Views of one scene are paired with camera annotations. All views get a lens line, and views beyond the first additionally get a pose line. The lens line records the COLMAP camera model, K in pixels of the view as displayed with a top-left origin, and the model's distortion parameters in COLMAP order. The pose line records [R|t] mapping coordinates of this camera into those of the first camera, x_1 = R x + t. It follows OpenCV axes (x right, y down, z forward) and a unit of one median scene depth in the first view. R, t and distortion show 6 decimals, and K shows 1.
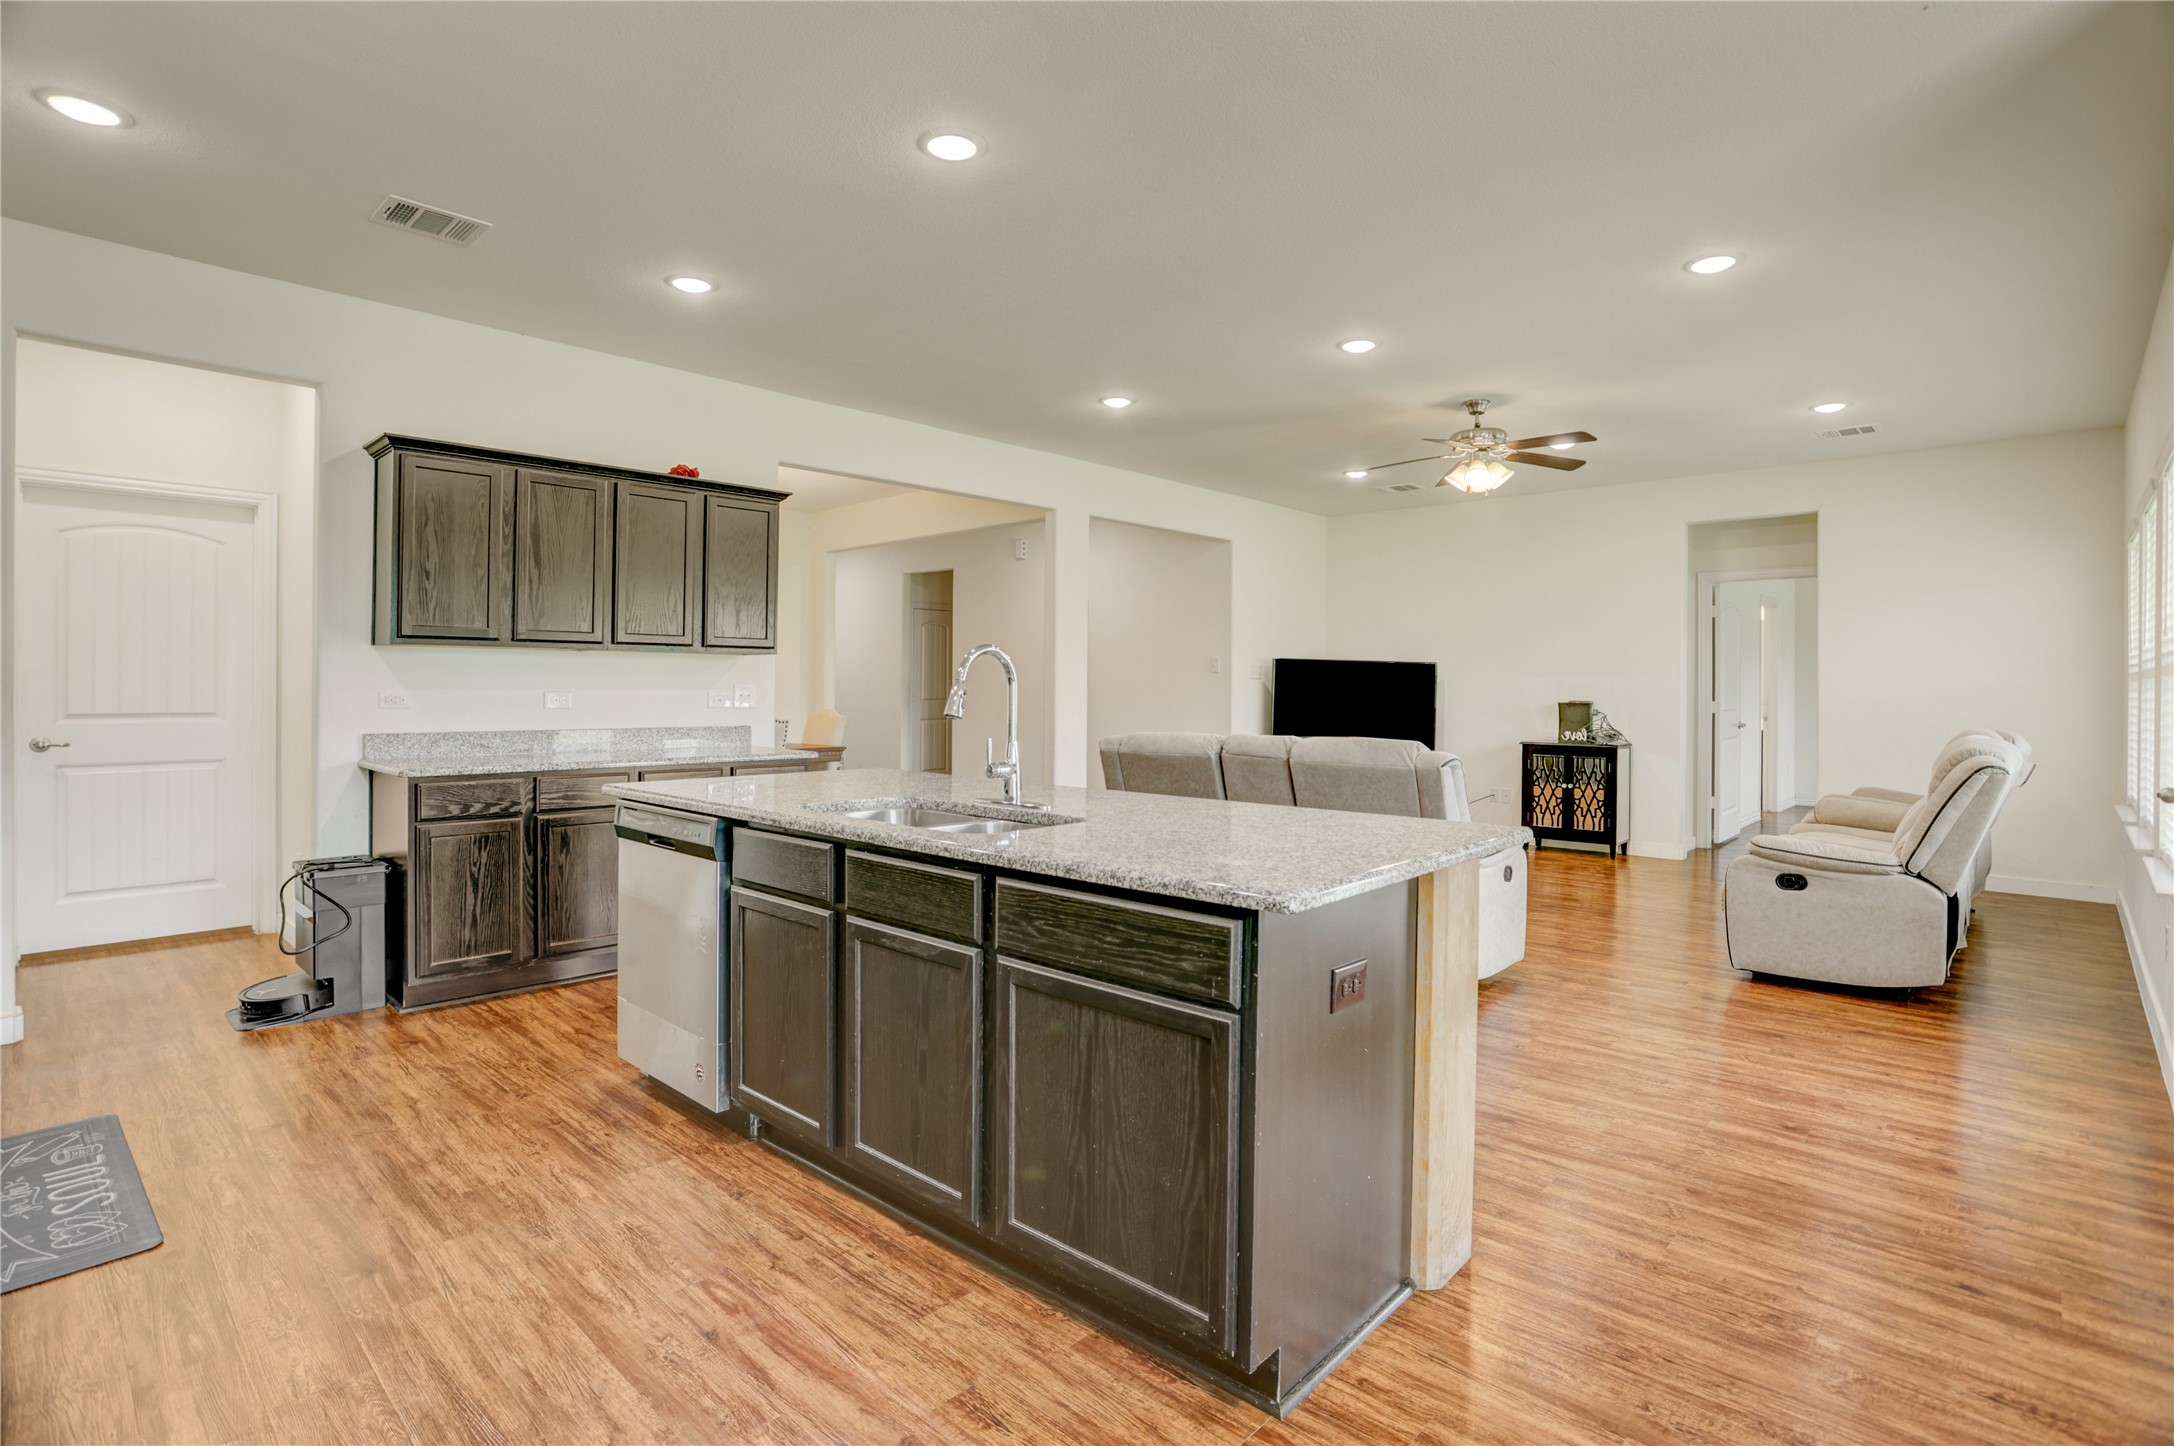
lens RADIAL K [[1068.0, 0, 1073.5], [0, 1068.0, 688.5], [0, 0, 1]] dist [-0.032136, 0.006257]
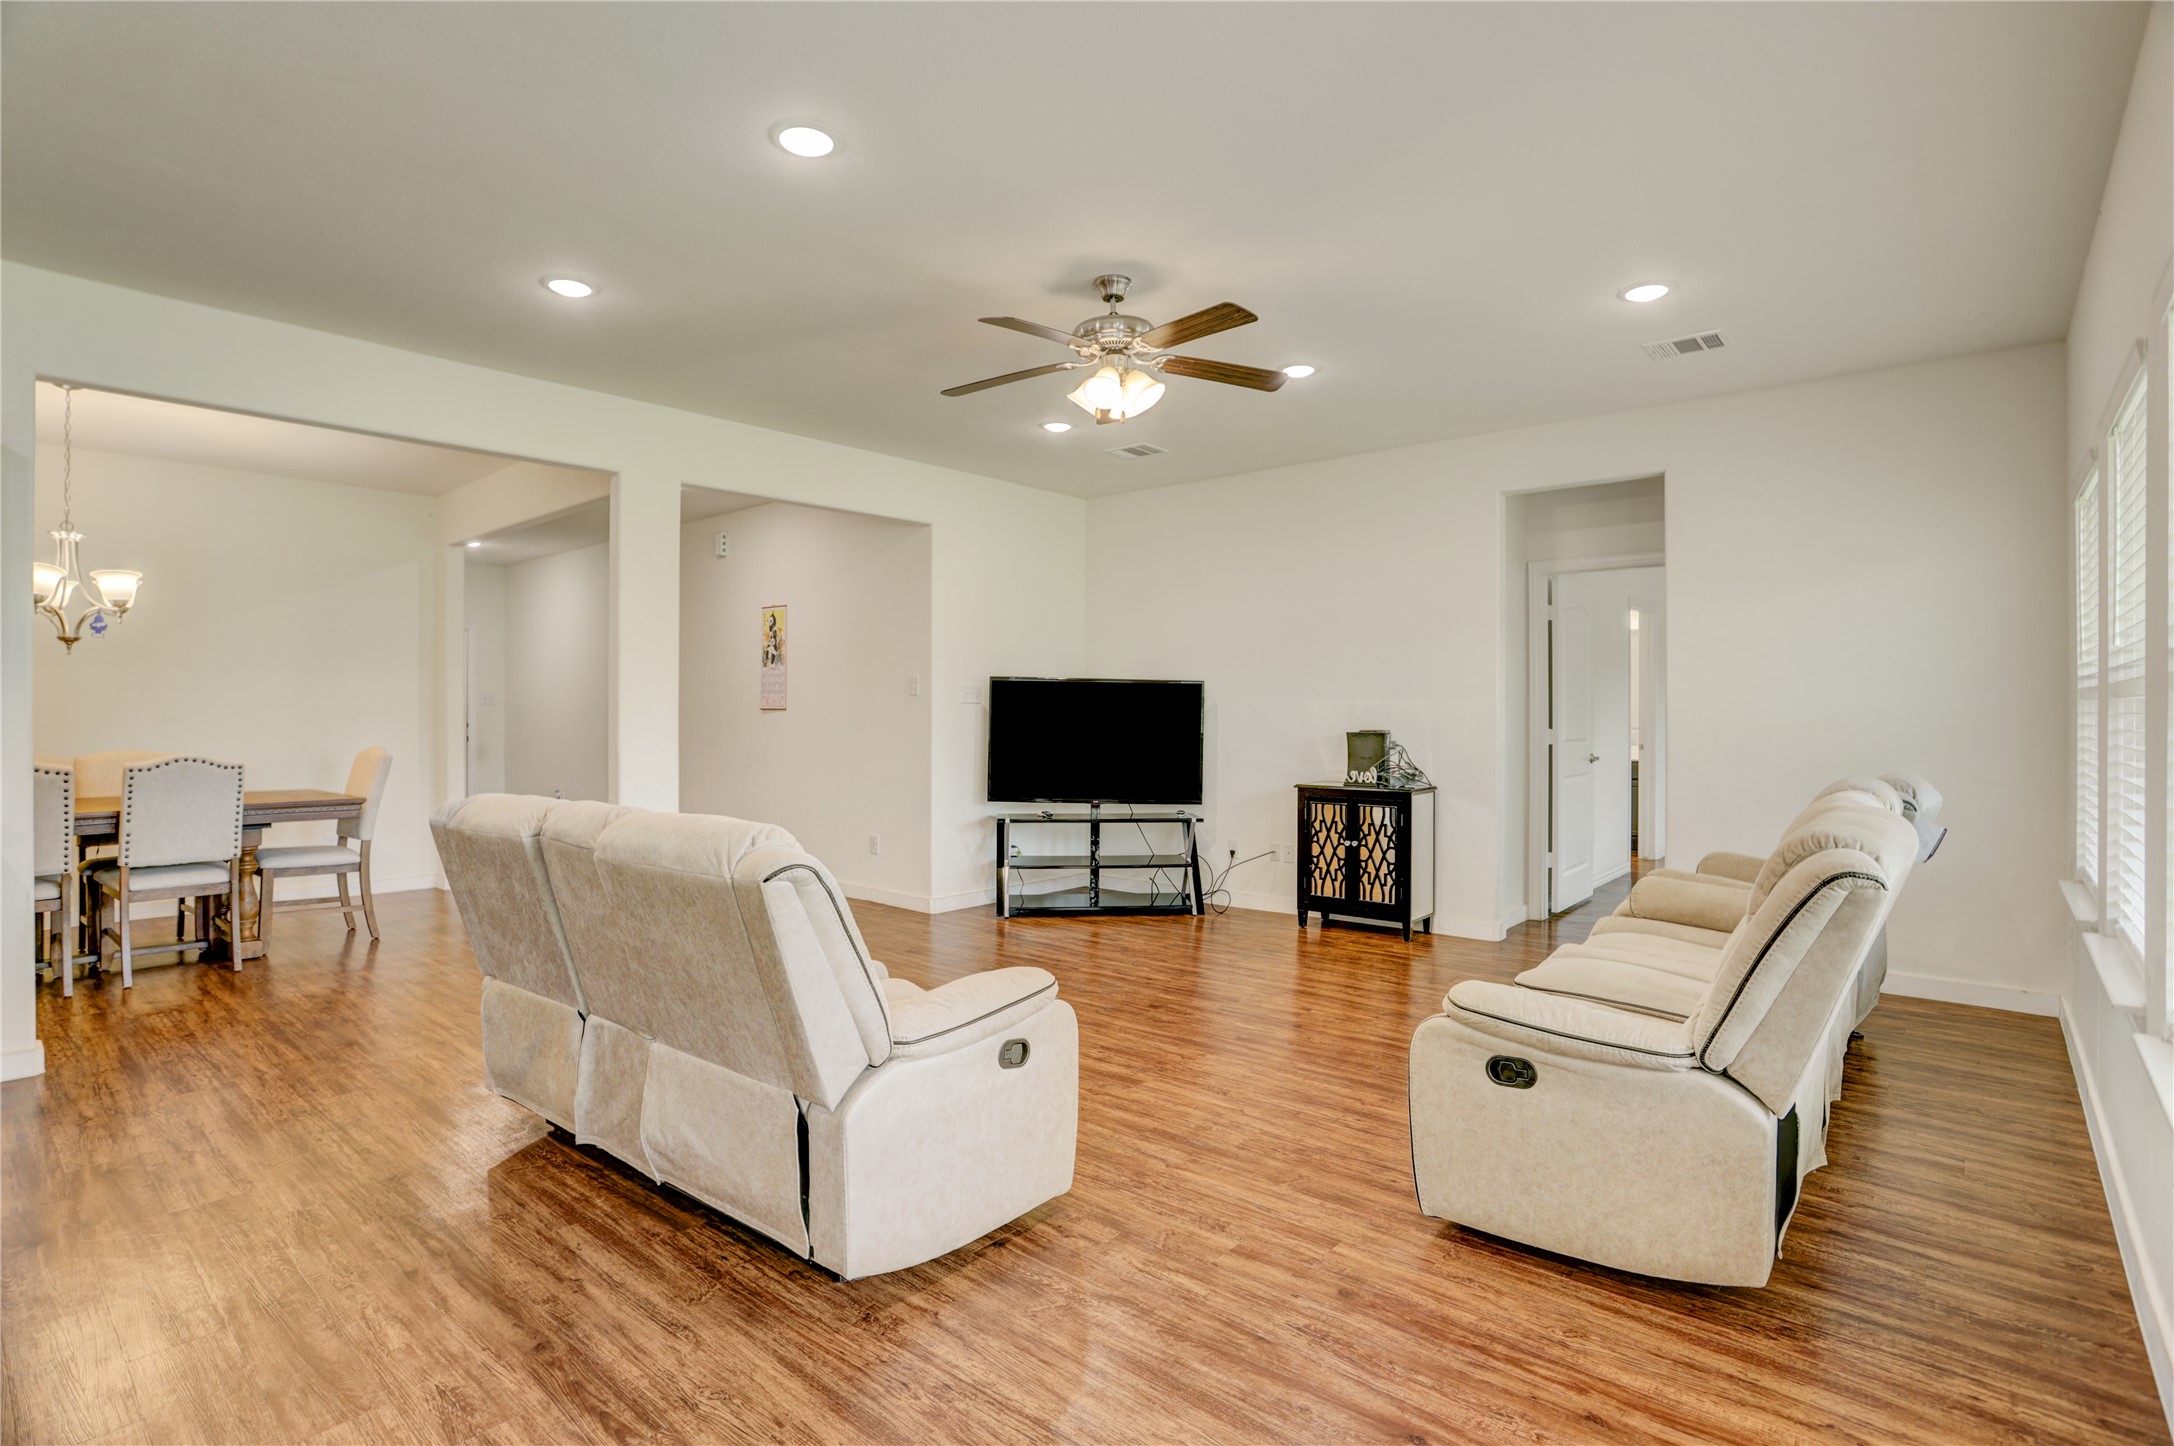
lens RADIAL K [[1068.0, 0, 1074.1], [0, 1068.0, 712.7], [0, 0, 1]] dist [-0.032136, 0.006257]
pose [[0.998981, -0.006424, 0.044677, 0.253369], [0.006455, 0.999979, -0.000536, -0.002281], [-0.044672, 0.000824, 0.999001, 0.269499]]
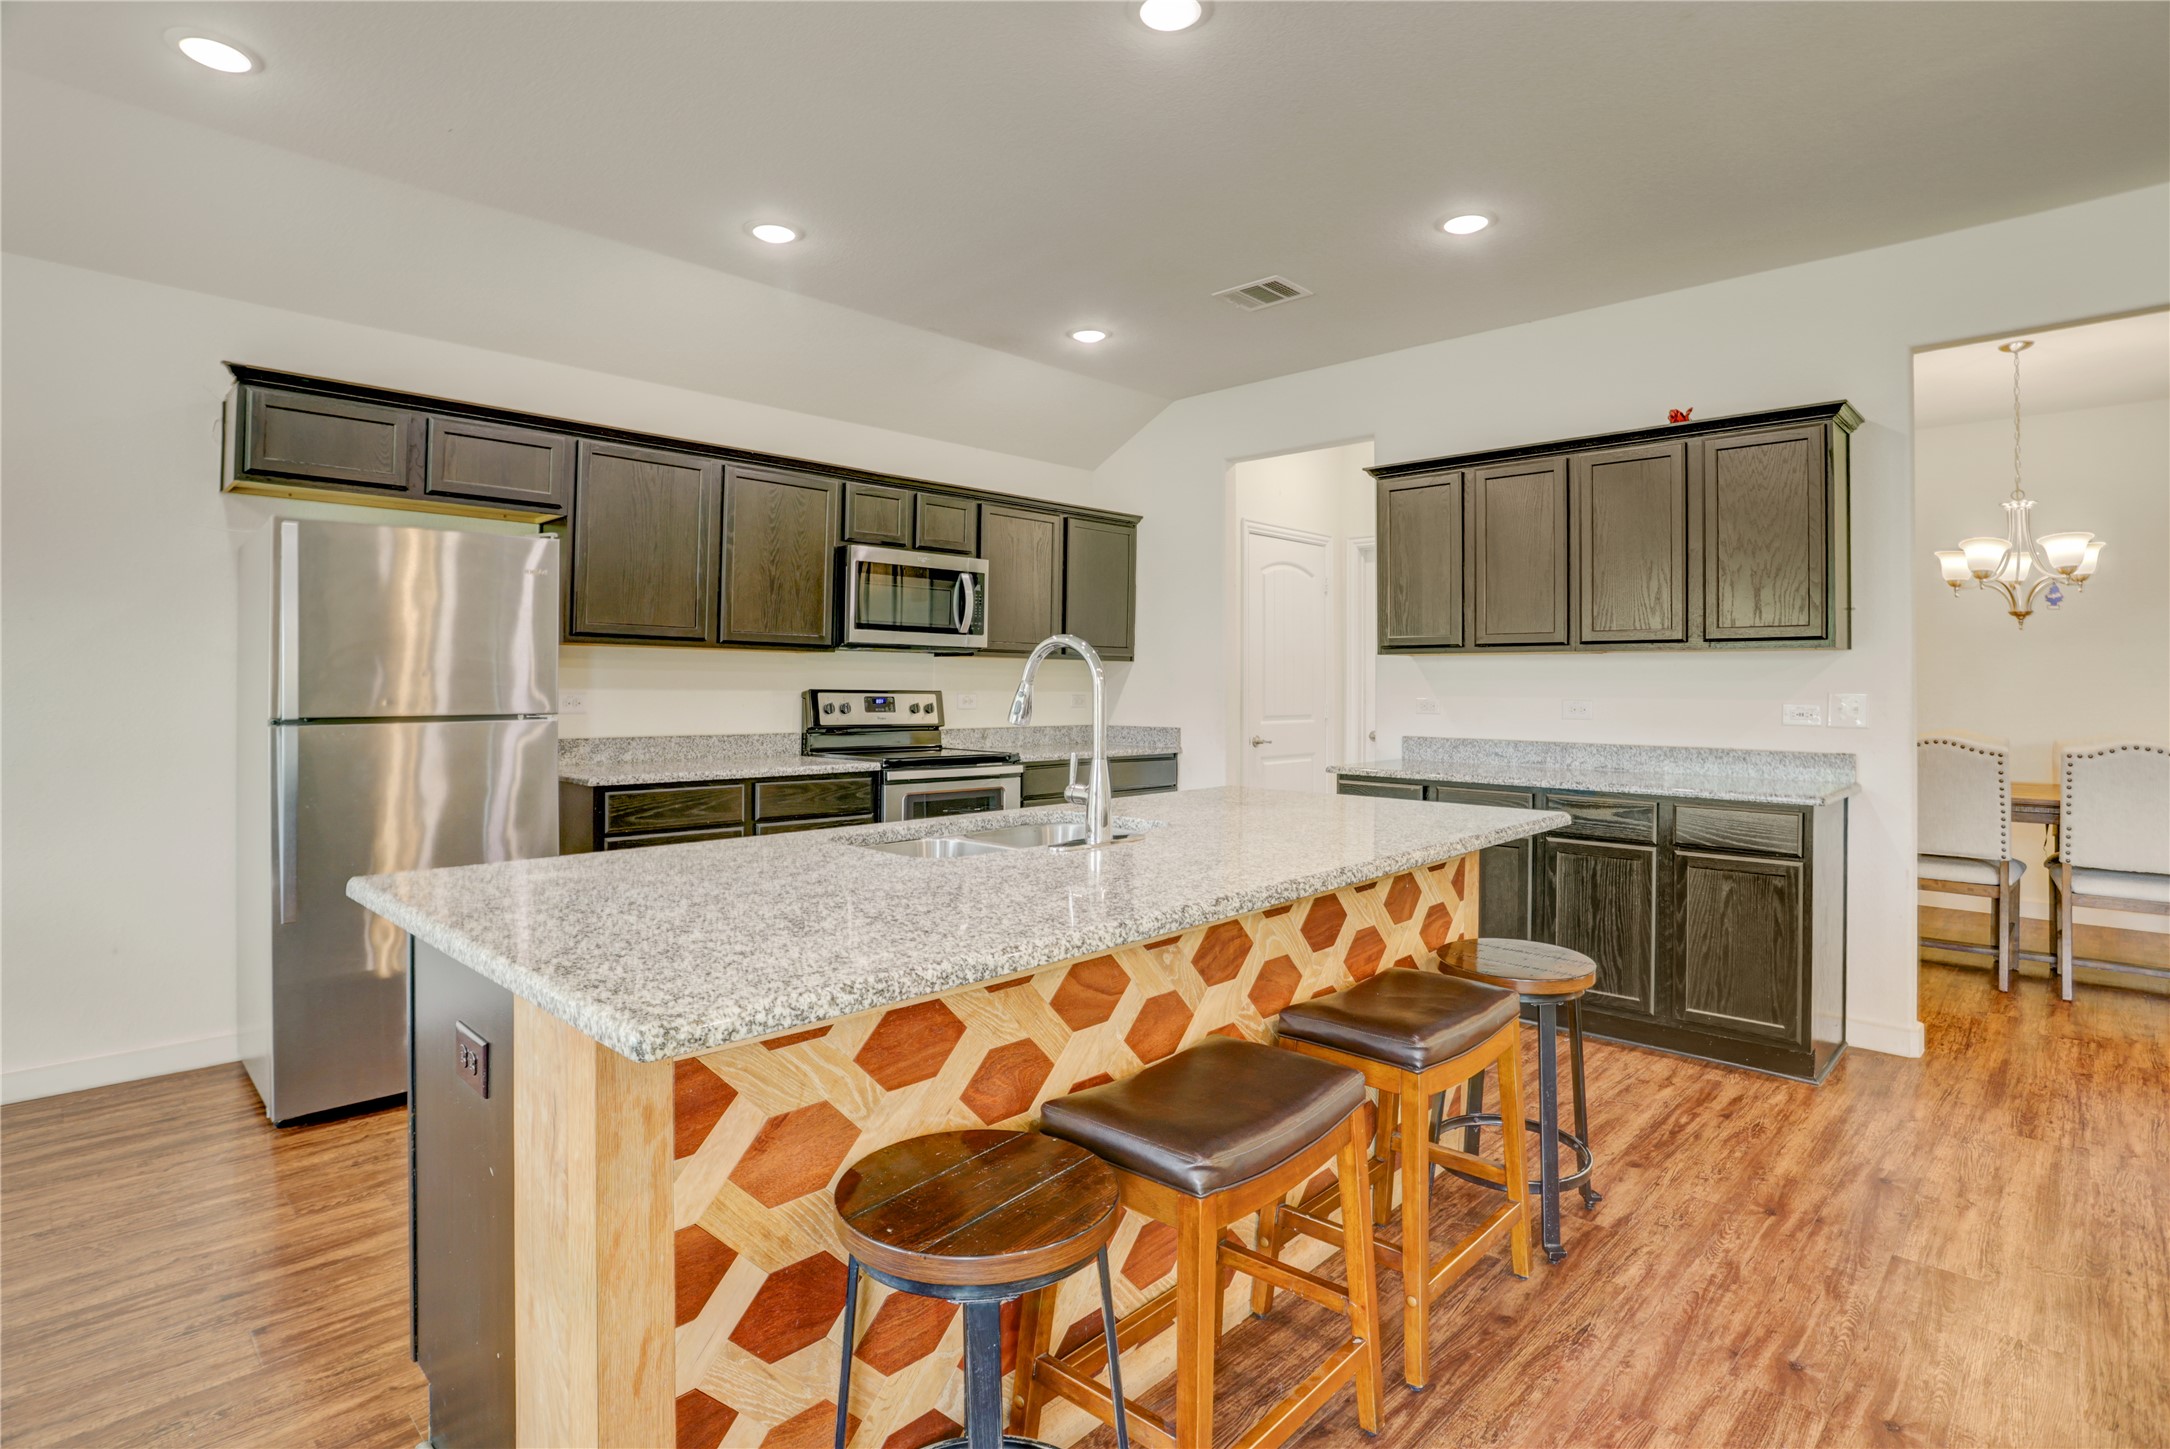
lens RADIAL K [[1066.0, 0, 1067.4], [0, 1066.0, 677.2], [0, 0, 1]] dist [-0.032136, 0.006257]
pose [[-0.008243, -0.012448, -0.999889, 0.275743], [-0.013449, 0.999833, -0.012337, 0.000138], [0.999876, 0.013346, -0.008409, 0.392048]]
